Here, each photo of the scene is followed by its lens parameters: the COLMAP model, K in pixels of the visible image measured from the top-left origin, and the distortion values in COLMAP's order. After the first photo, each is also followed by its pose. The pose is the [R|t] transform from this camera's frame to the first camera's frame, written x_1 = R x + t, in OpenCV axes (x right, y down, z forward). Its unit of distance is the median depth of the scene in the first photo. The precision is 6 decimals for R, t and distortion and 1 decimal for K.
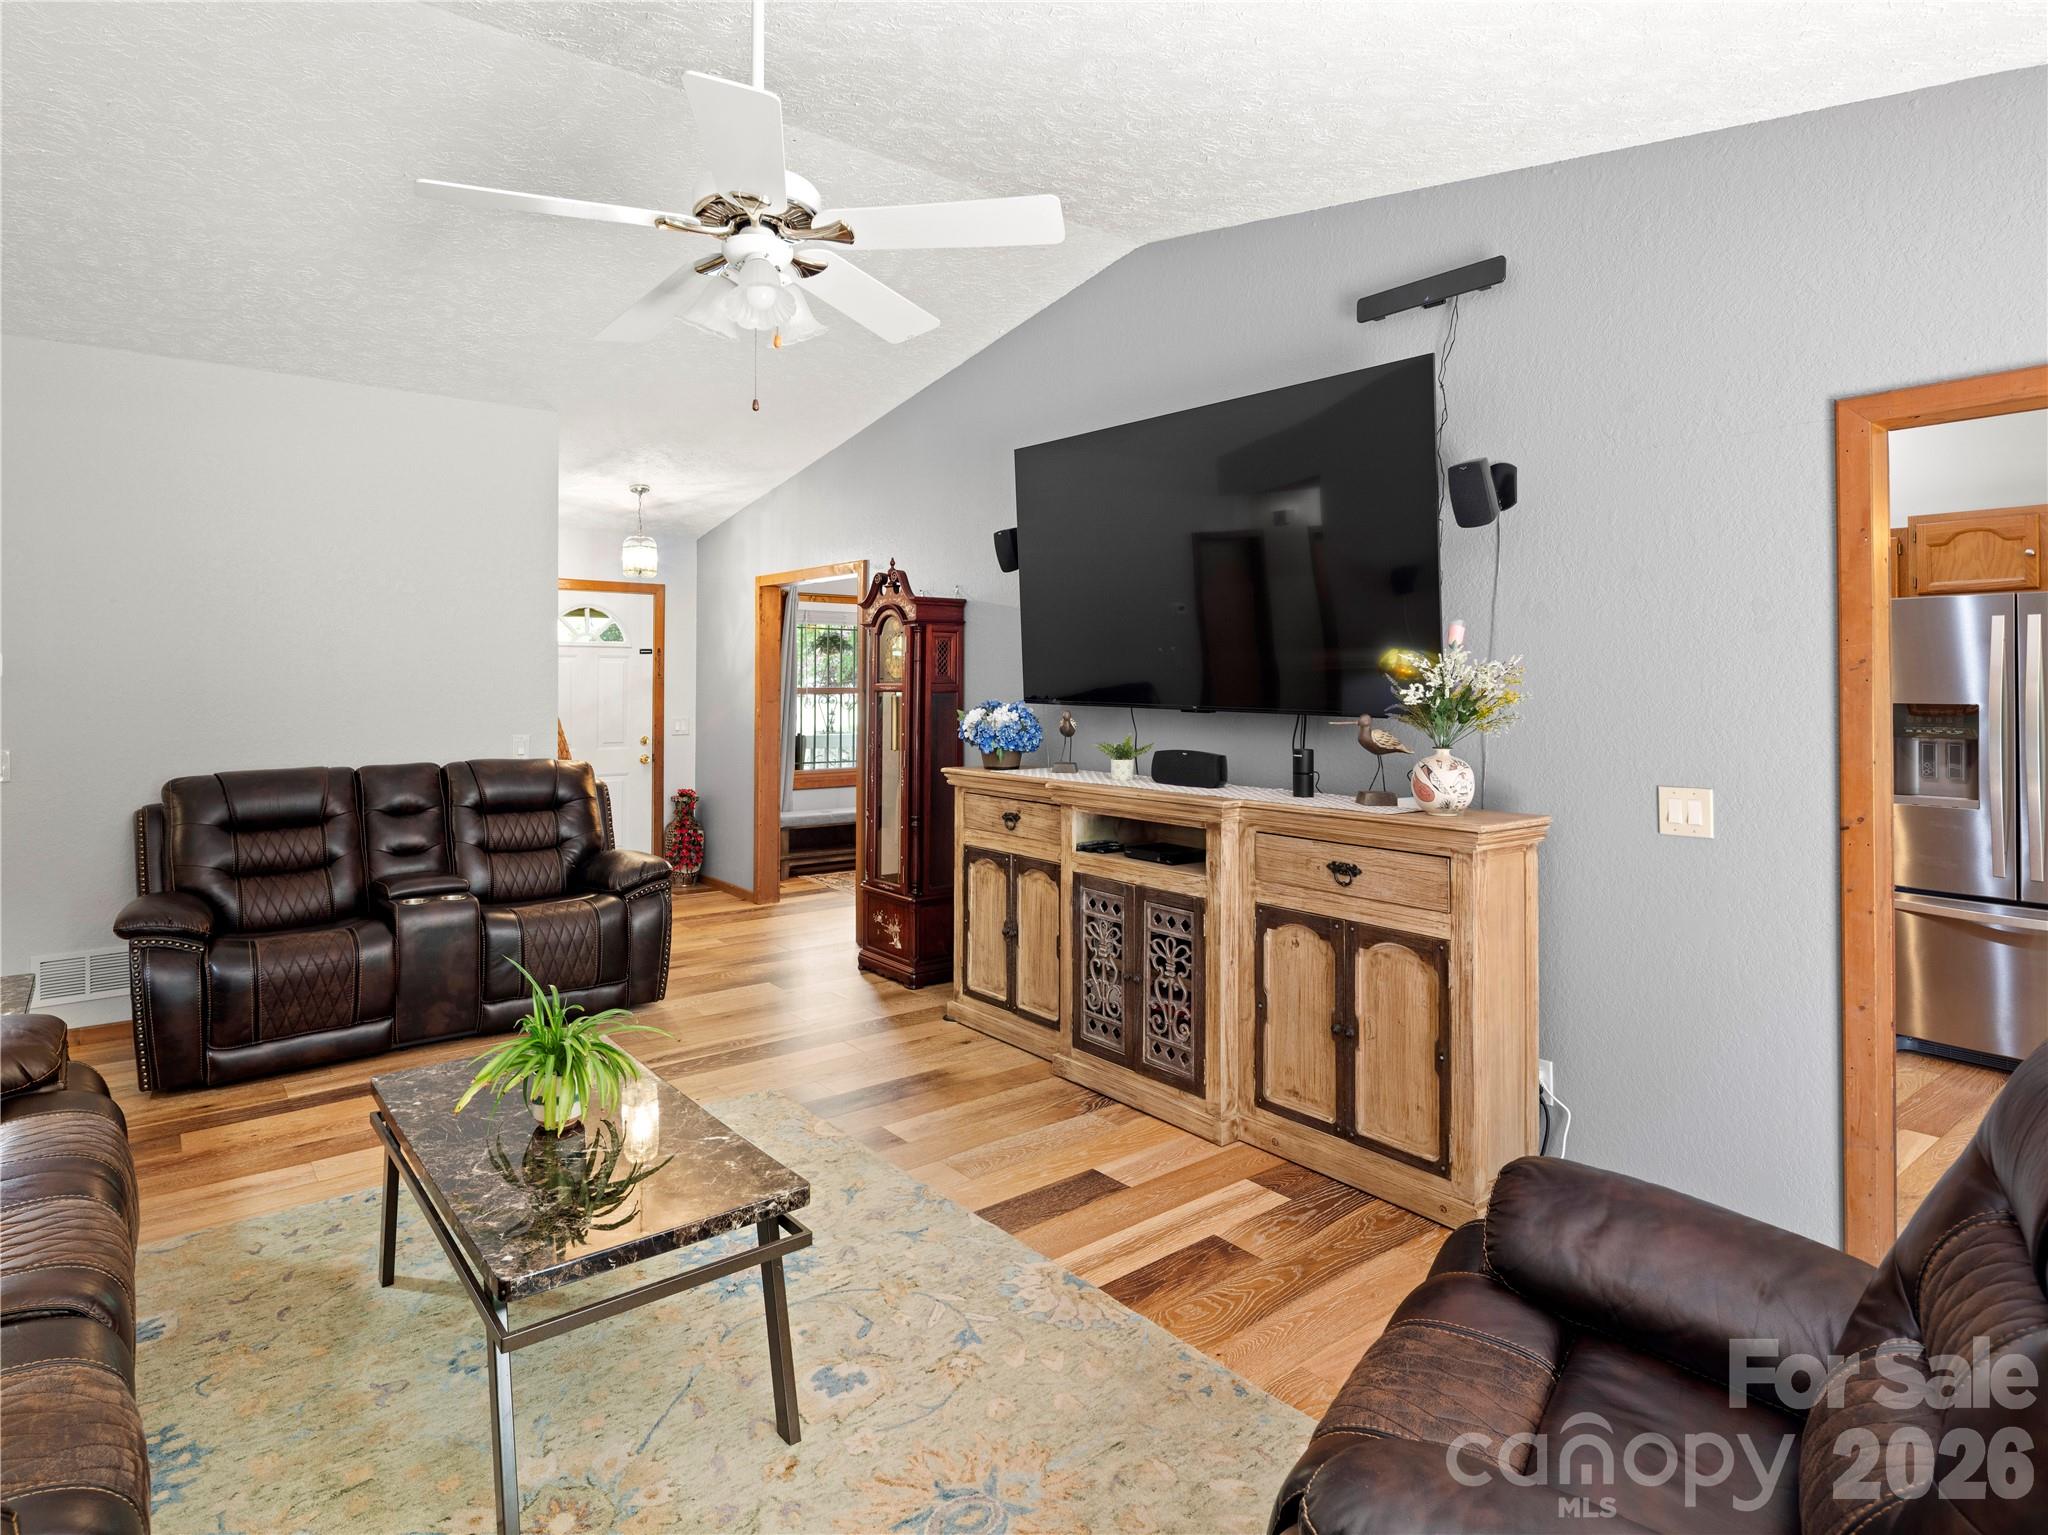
lens RADIAL K [[1119.0, 0, 965.5], [0, 1119.0, 667.7], [0, 0, 1]] dist [0.013929, -0.013465]
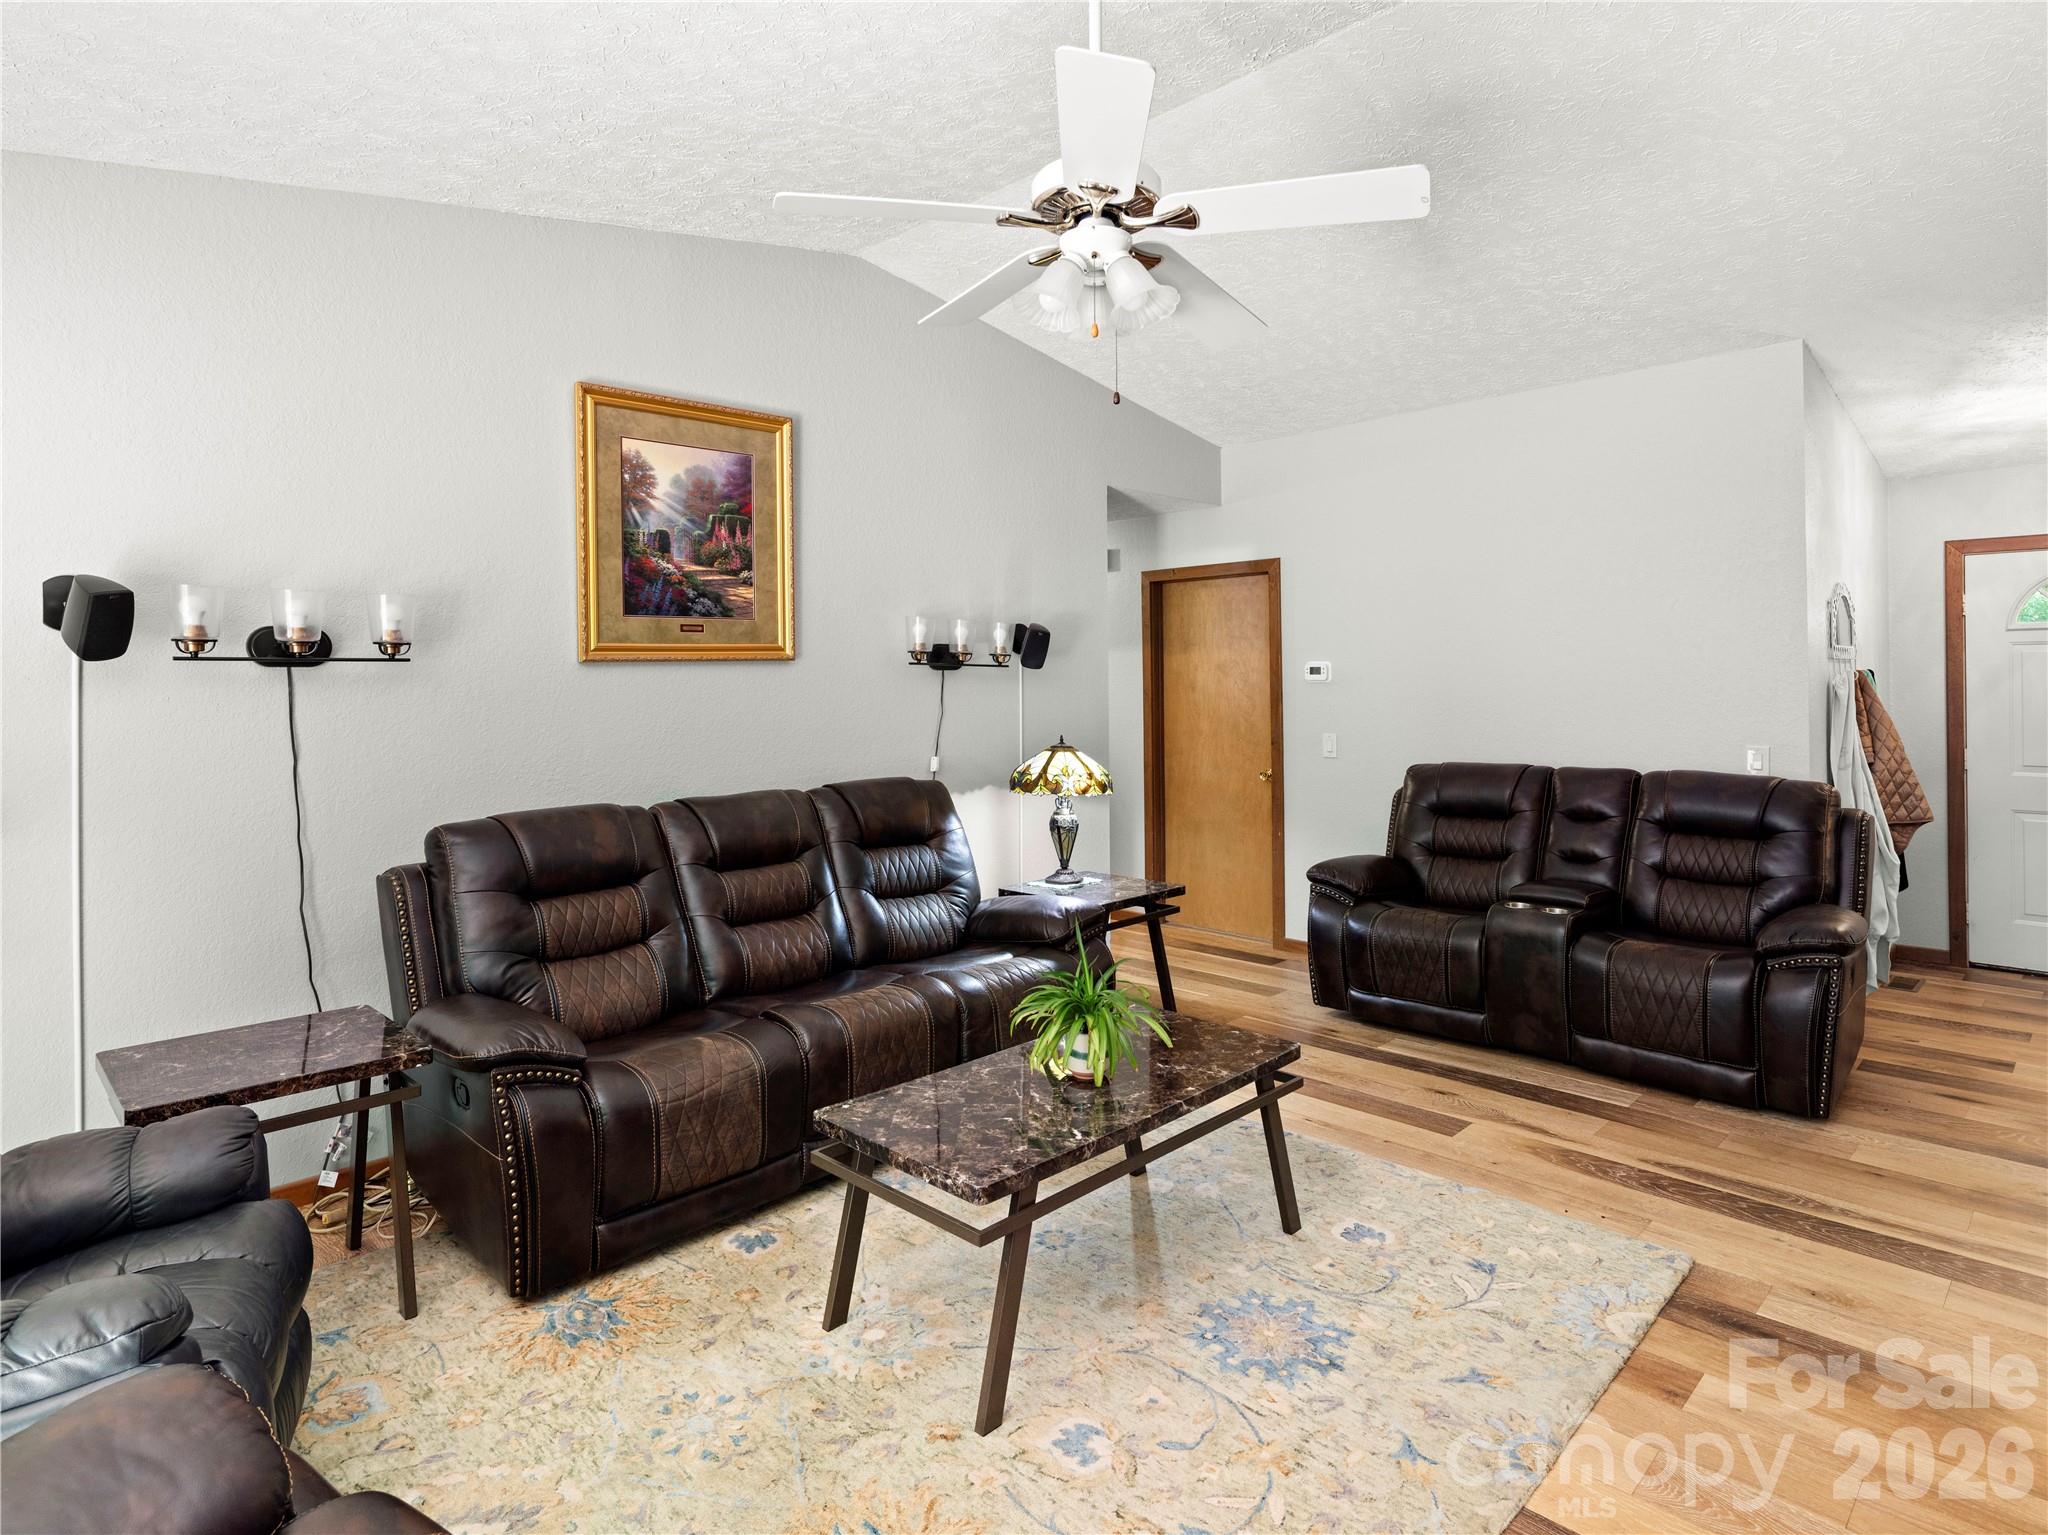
lens RADIAL K [[1119.0, 0, 1050.3], [0, 1119.0, 668.4], [0, 0, 1]] dist [0.013929, -0.013465]
pose [[0.155532, -0.013488, -0.987739, 0.490511], [0.017178, 0.999793, -0.010948, 0.004070], [0.987681, -0.015264, 0.155732, 0.513362]]
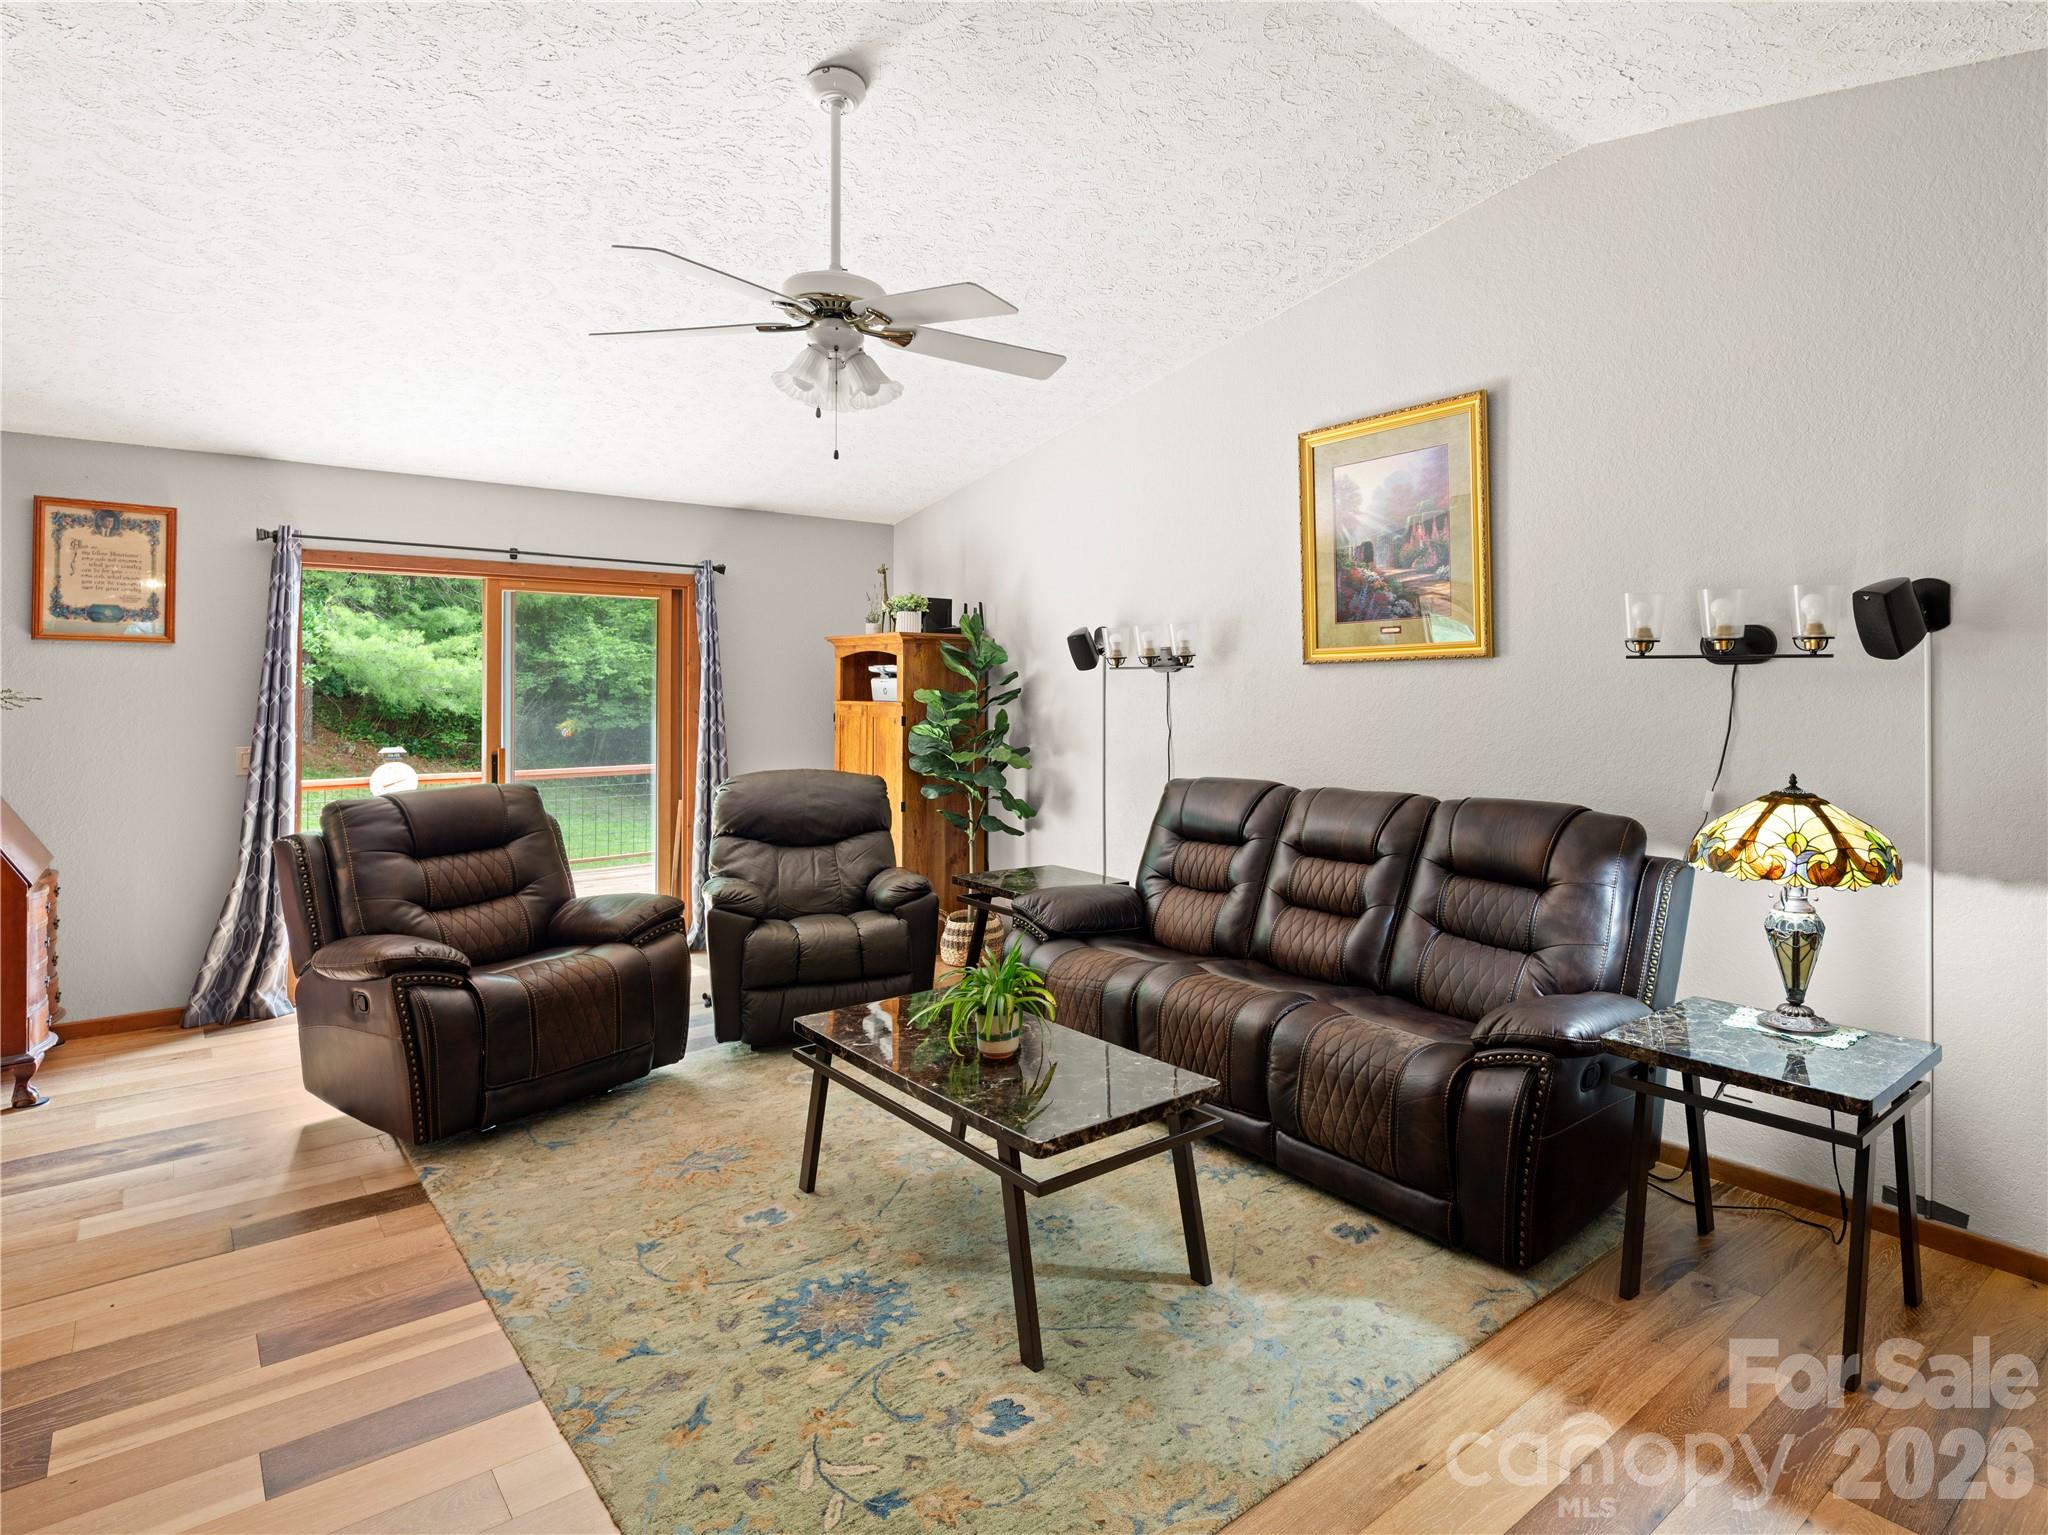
lens RADIAL K [[1119.0, 0, 1094.0], [0, 1119.0, 676.2], [0, 0, 1]] dist [0.013929, -0.013465]
pose [[-0.998398, -0.001979, -0.056551, -0.256456], [-0.000848, 0.999799, -0.020020, 0.016314], [0.056579, -0.019940, -0.998199, 1.430314]]
